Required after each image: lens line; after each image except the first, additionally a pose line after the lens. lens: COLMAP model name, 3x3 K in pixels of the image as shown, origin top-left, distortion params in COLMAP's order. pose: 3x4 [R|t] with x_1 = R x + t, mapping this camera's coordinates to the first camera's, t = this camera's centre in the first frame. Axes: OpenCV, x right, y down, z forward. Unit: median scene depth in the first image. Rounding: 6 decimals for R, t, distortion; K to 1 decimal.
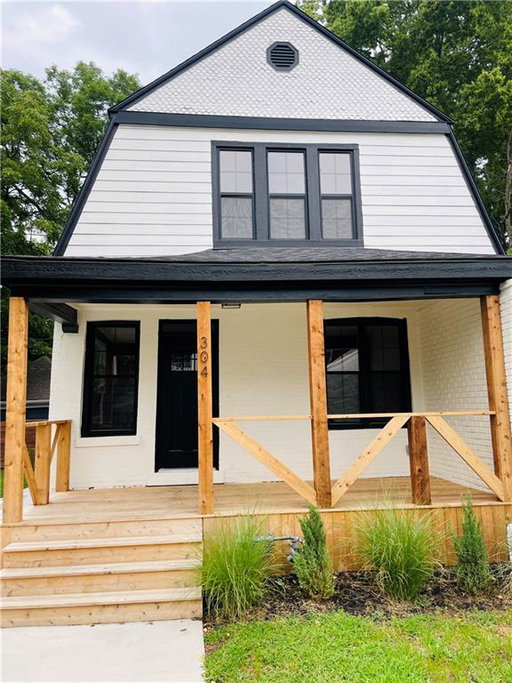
lens RADIAL K [[516.1, 0, 256.5], [0, 516.1, 339.5], [0, 0, 1]] dist [0.066115, -0.092369]
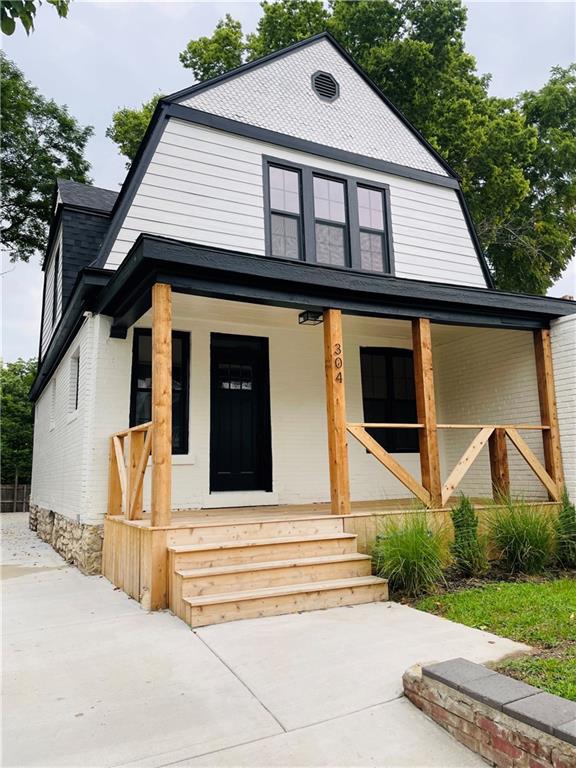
lens RADIAL K [[580.3, 0, 285.9], [0, 580.3, 380.1], [0, 0, 1]] dist [0.066115, -0.092369]
pose [[0.933292, 0.057023, 0.354562, -0.449737], [-0.044870, 0.998092, -0.042410, 0.090057], [-0.356304, 0.023672, 0.934070, -0.026239]]
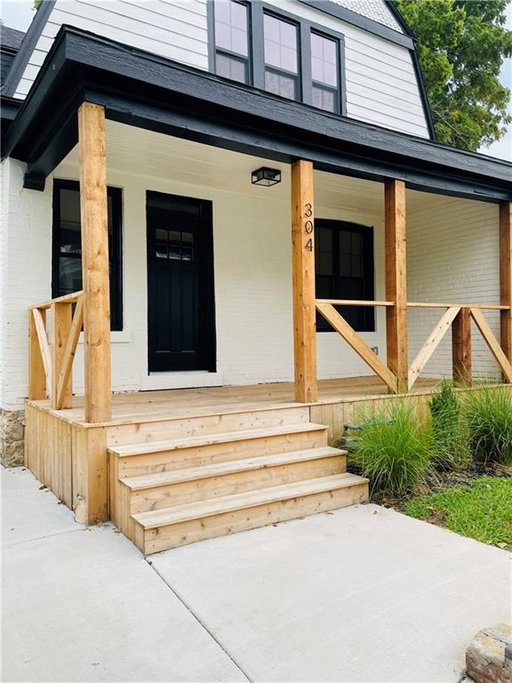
lens RADIAL K [[516.1, 0, 259.2], [0, 516.1, 340.3], [0, 0, 1]] dist [0.066115, -0.092369]
pose [[0.883295, 0.013918, 0.468610, -0.429023], [-0.068922, 0.992554, 0.100434, 0.104158], [-0.463723, -0.121010, 0.877677, 0.192303]]
